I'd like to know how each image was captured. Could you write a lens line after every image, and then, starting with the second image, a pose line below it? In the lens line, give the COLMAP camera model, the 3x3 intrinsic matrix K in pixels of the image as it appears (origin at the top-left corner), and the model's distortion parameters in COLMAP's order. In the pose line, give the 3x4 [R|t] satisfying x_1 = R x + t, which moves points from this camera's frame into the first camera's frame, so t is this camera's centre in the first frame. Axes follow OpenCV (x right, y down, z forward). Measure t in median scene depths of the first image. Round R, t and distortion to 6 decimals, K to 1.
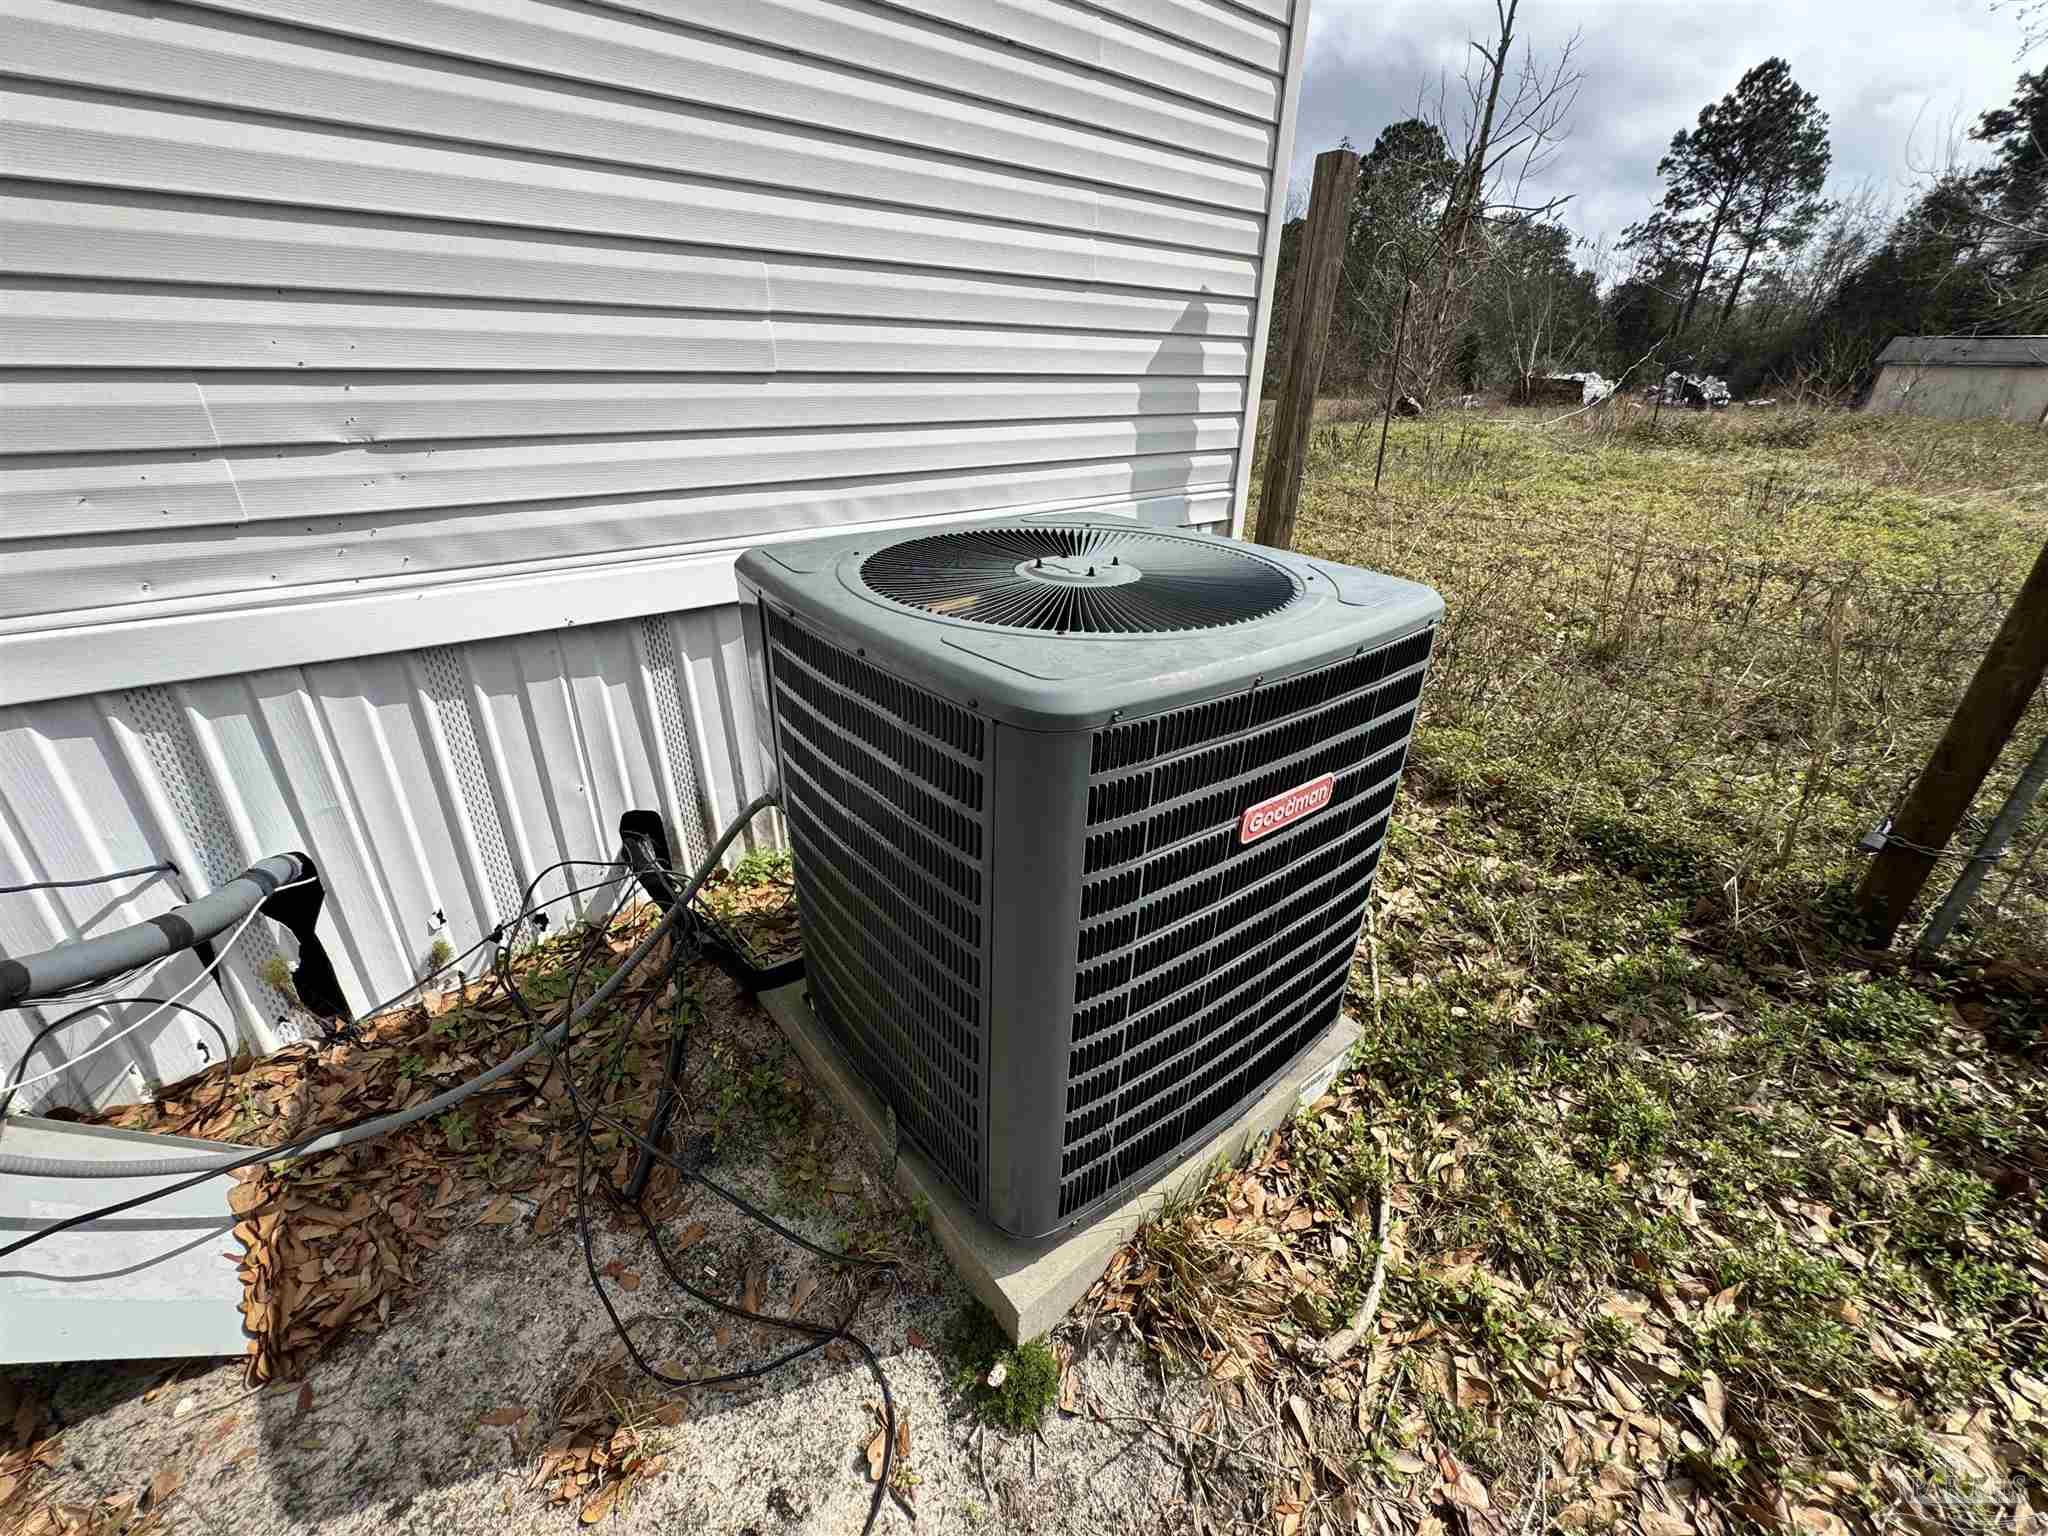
lens RADIAL K [[822.2, 0, 1022.7], [0, 822.2, 766.4], [0, 0, 1]] dist [-0.002659, 0.000177]
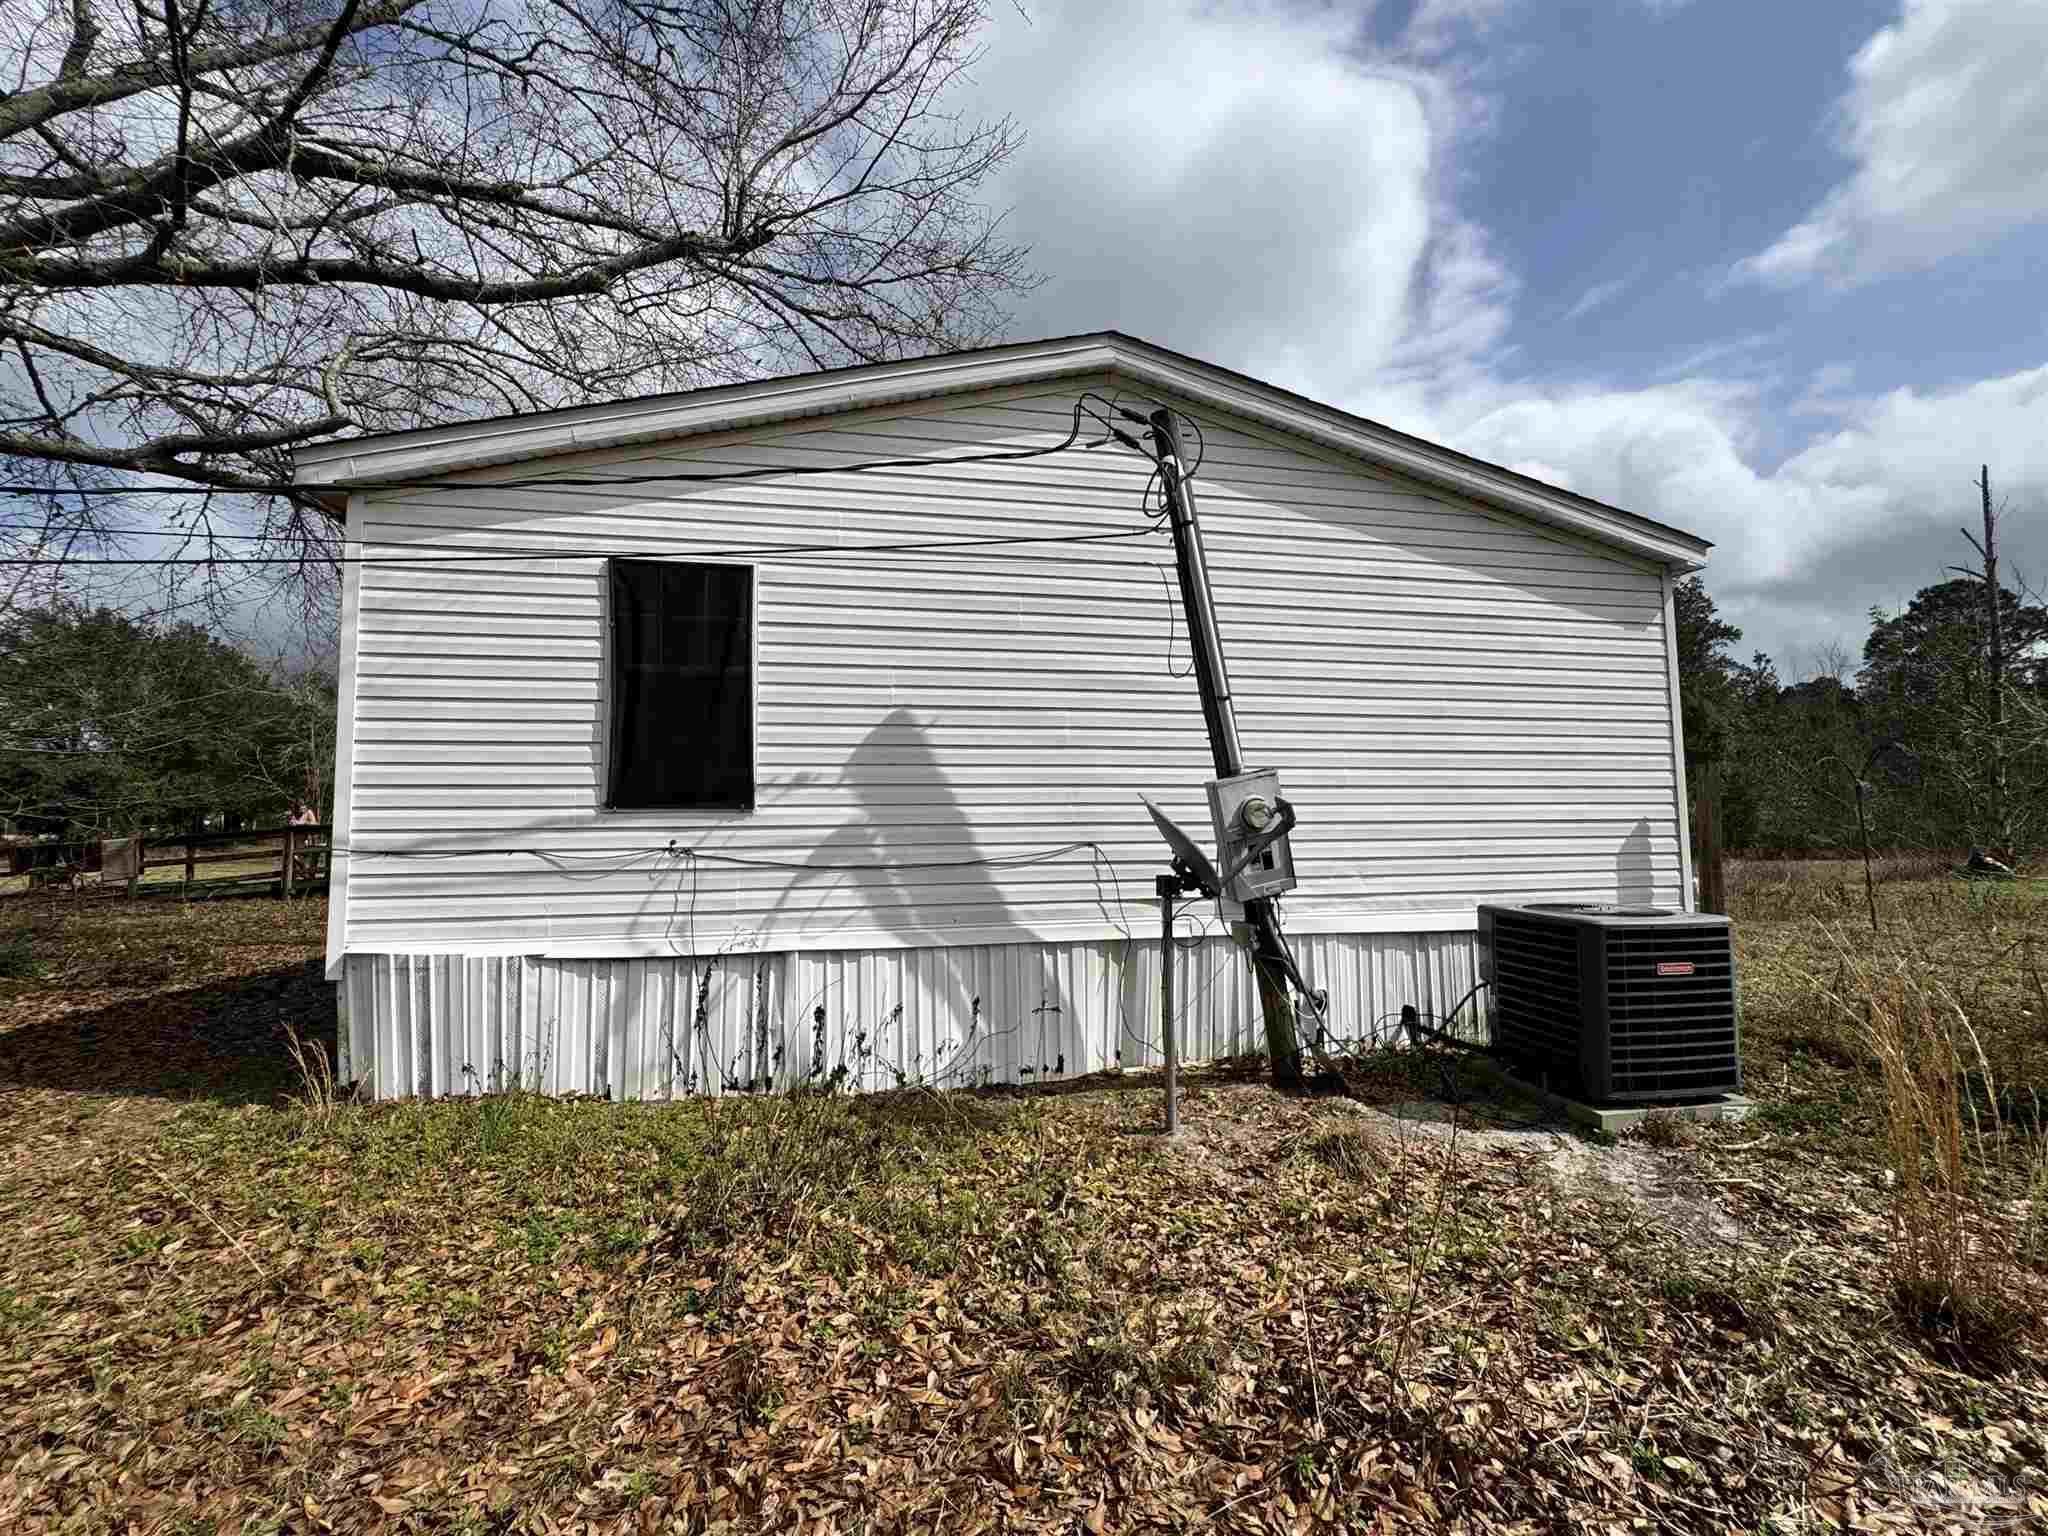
lens RADIAL K [[822.2, 0, 1022.7], [0, 822.2, 766.4], [0, 0, 1]] dist [-0.002659, 0.000177]
pose [[0.871238, -0.062887, -0.486816, -0.213634], [-0.194885, 0.865928, -0.460639, 0.874007], [0.450515, 0.496199, 0.742174, -1.981961]]
